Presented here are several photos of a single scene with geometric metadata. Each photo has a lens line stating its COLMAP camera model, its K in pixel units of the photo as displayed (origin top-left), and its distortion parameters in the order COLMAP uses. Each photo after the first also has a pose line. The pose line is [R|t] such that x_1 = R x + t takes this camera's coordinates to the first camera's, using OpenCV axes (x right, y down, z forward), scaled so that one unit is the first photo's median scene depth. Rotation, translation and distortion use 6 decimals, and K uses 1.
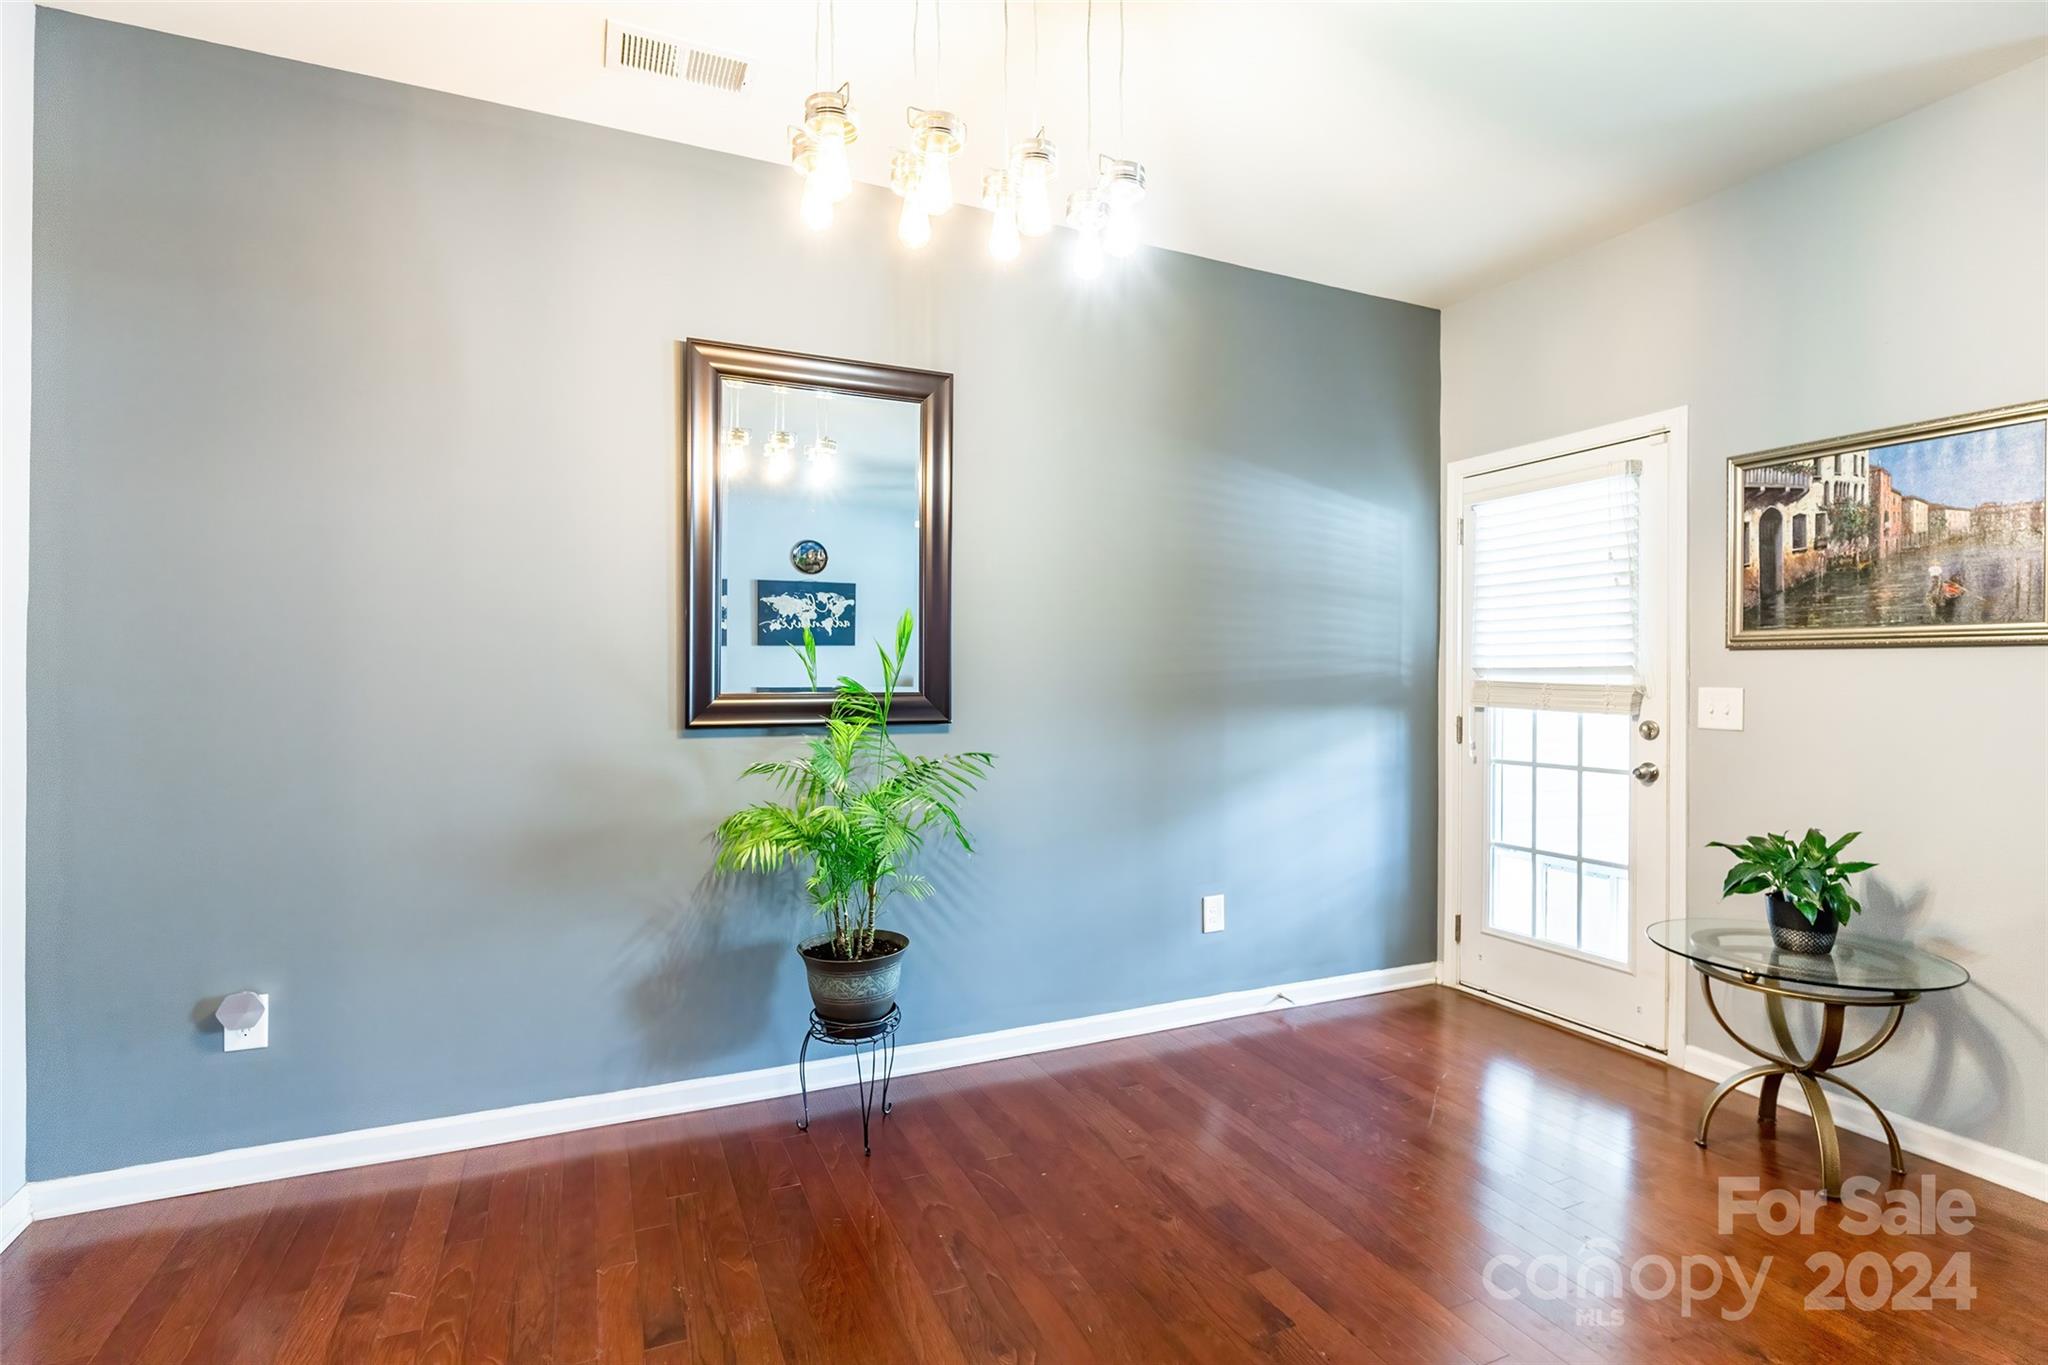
lens RADIAL K [[959.9, 0, 1007.4], [0, 959.9, 682.5], [0, 0, 1]] dist [-0.005852, -0.000179]
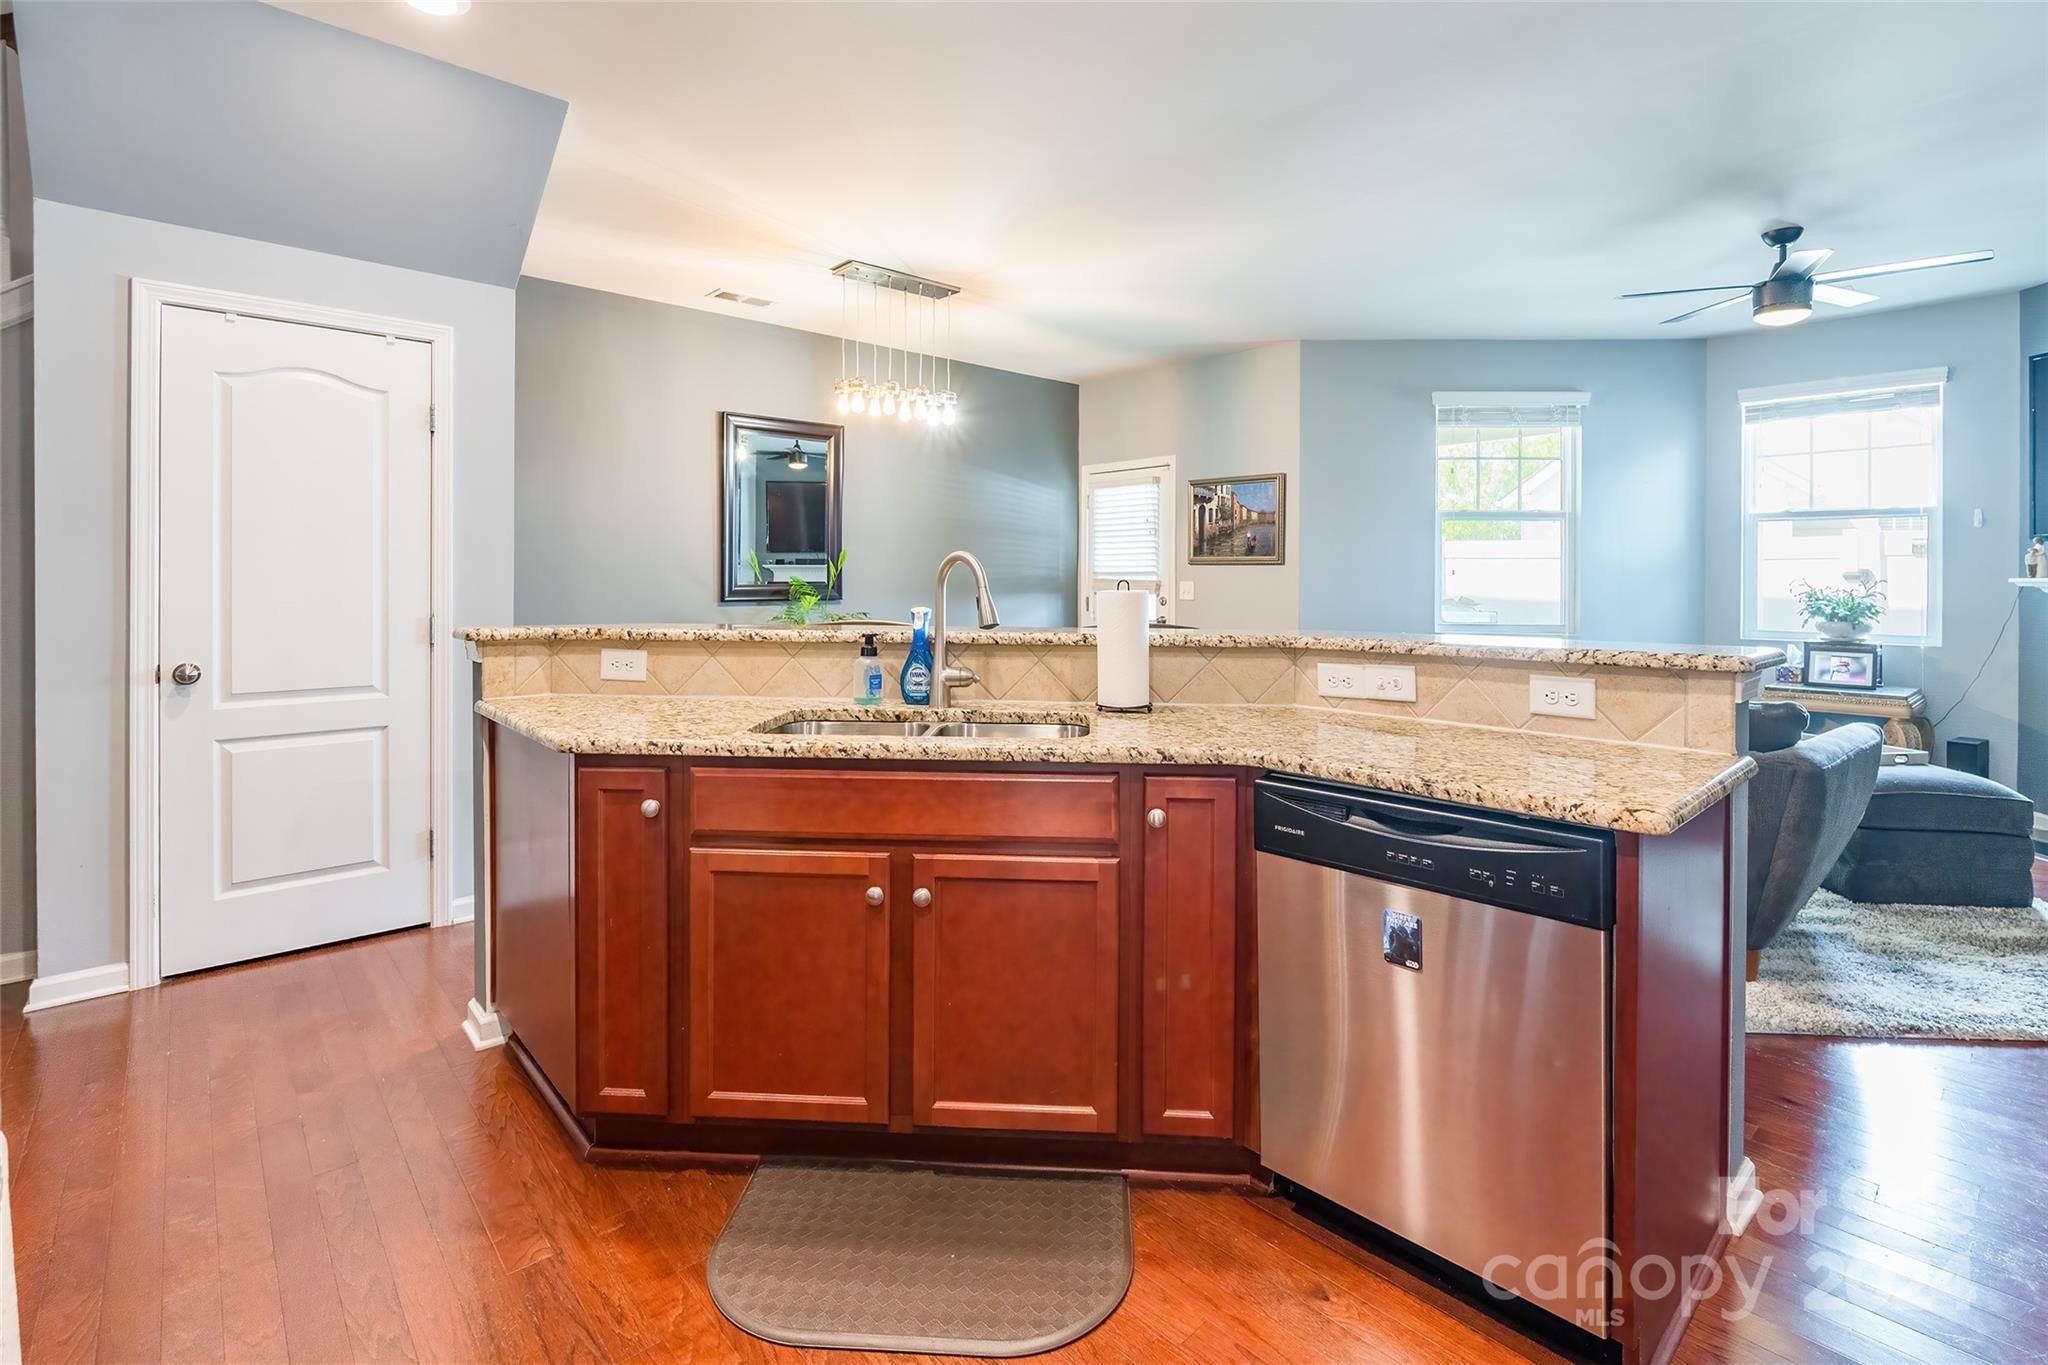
lens RADIAL K [[990.1, 0, 1102.0], [0, 990.1, 588.3], [0, 0, 1]] dist [-0.018452, 0.000248]
pose [[0.923719, -0.003782, 0.383052, -0.350122], [0.001664, 0.999981, 0.005860, 0.007784], [-0.383067, -0.004776, 0.923708, -1.124516]]
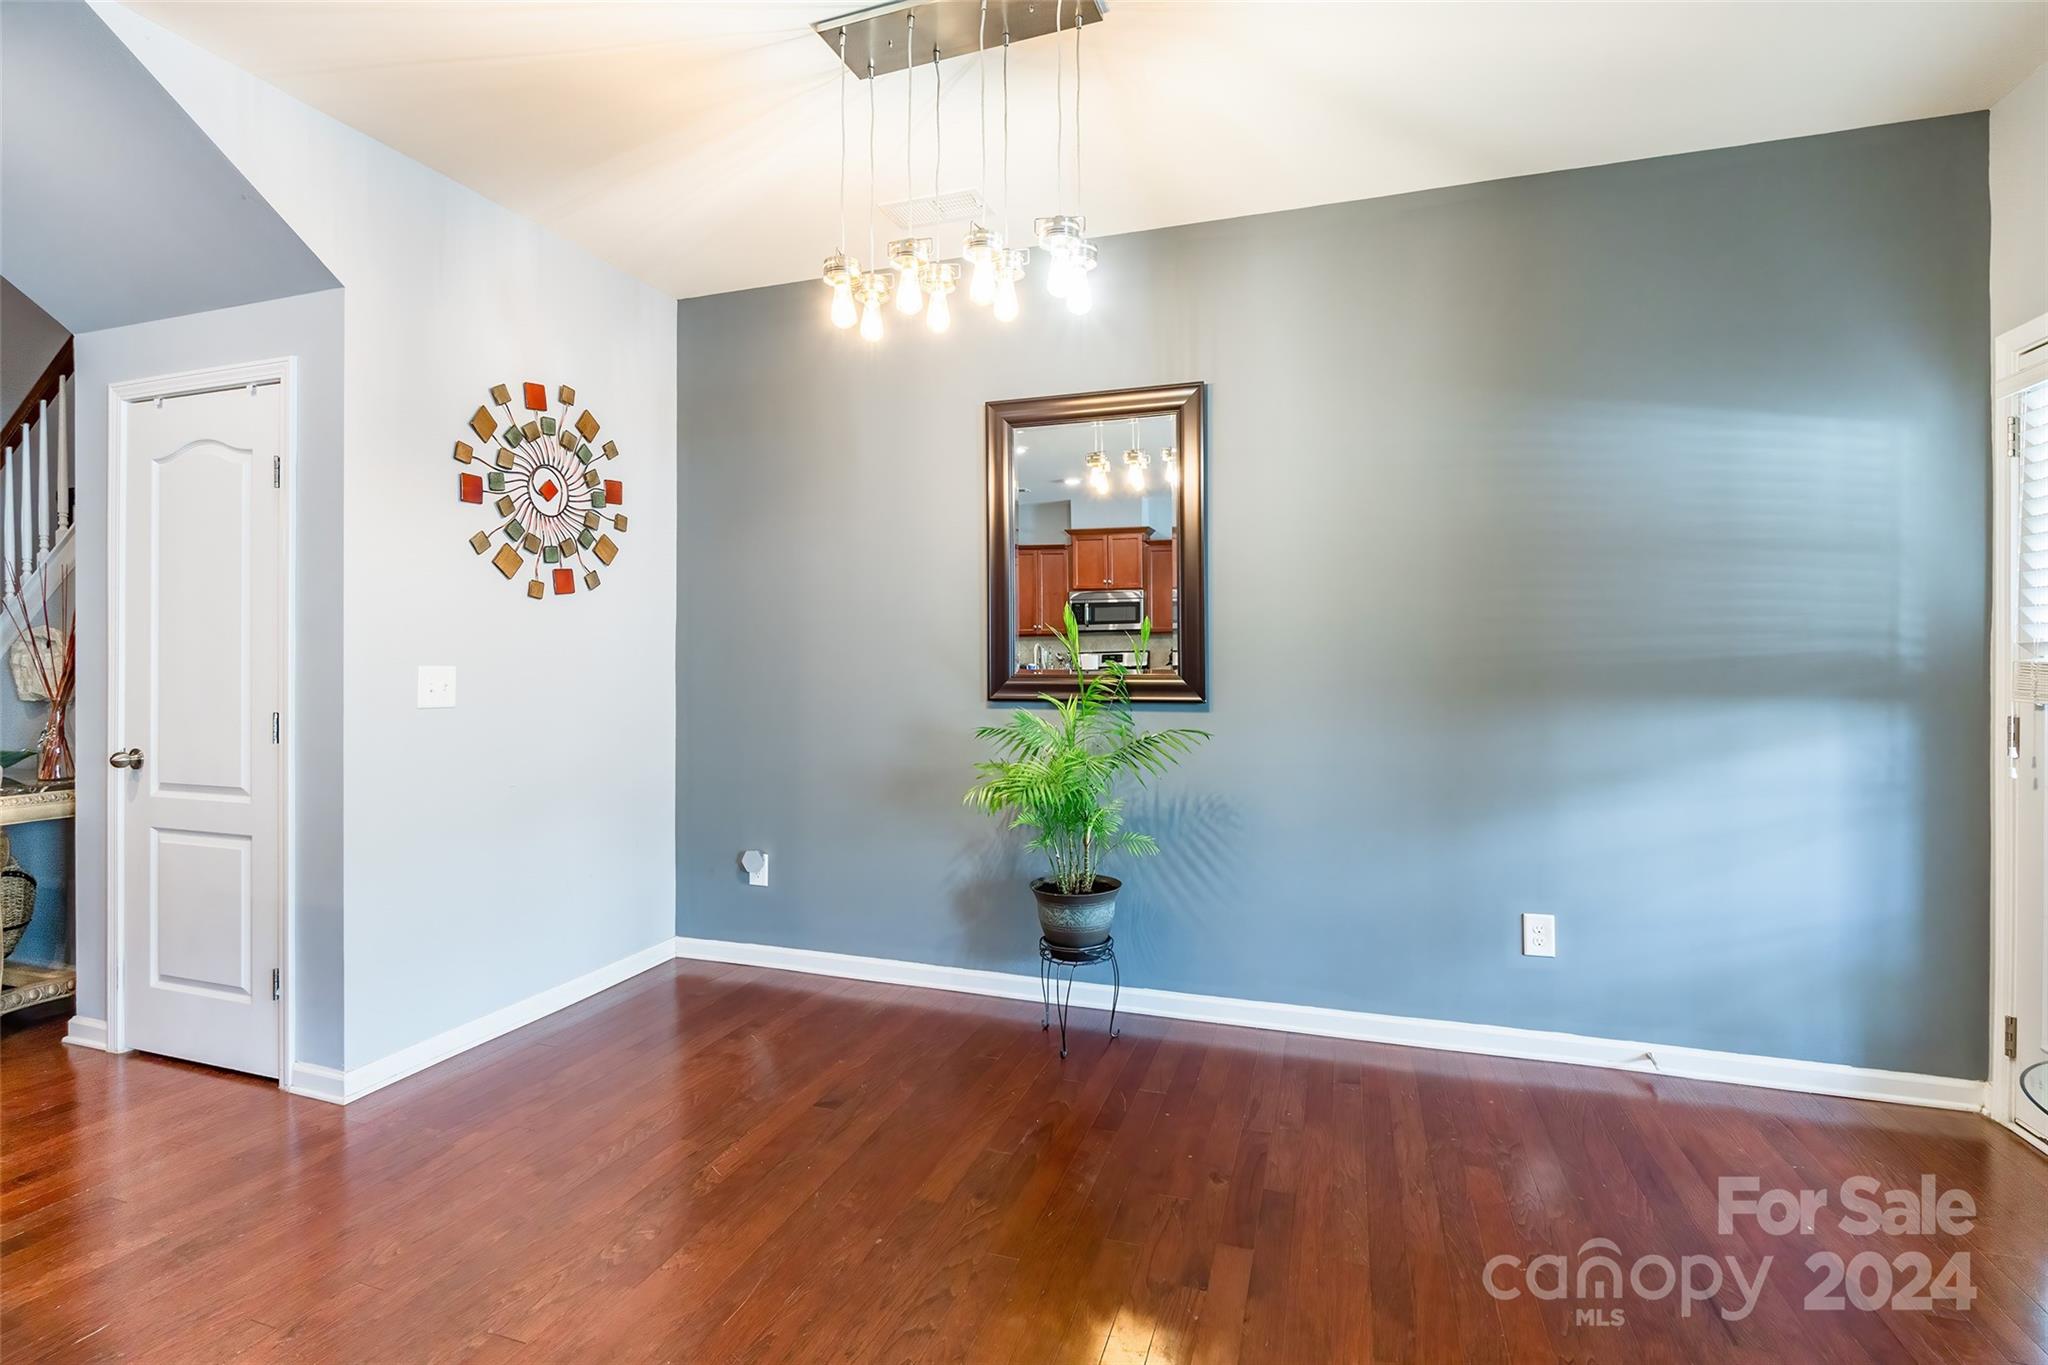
lens RADIAL K [[949.9, 0, 1025.0], [0, 949.9, 663.8], [0, 0, 1]] dist [-0.002030, -0.000596]
pose [[0.734903, -0.003372, -0.678163, 0.534519], [-0.000912, 0.999982, -0.005961, 0.004697], [0.678171, 0.004999, 0.734887, 0.074965]]
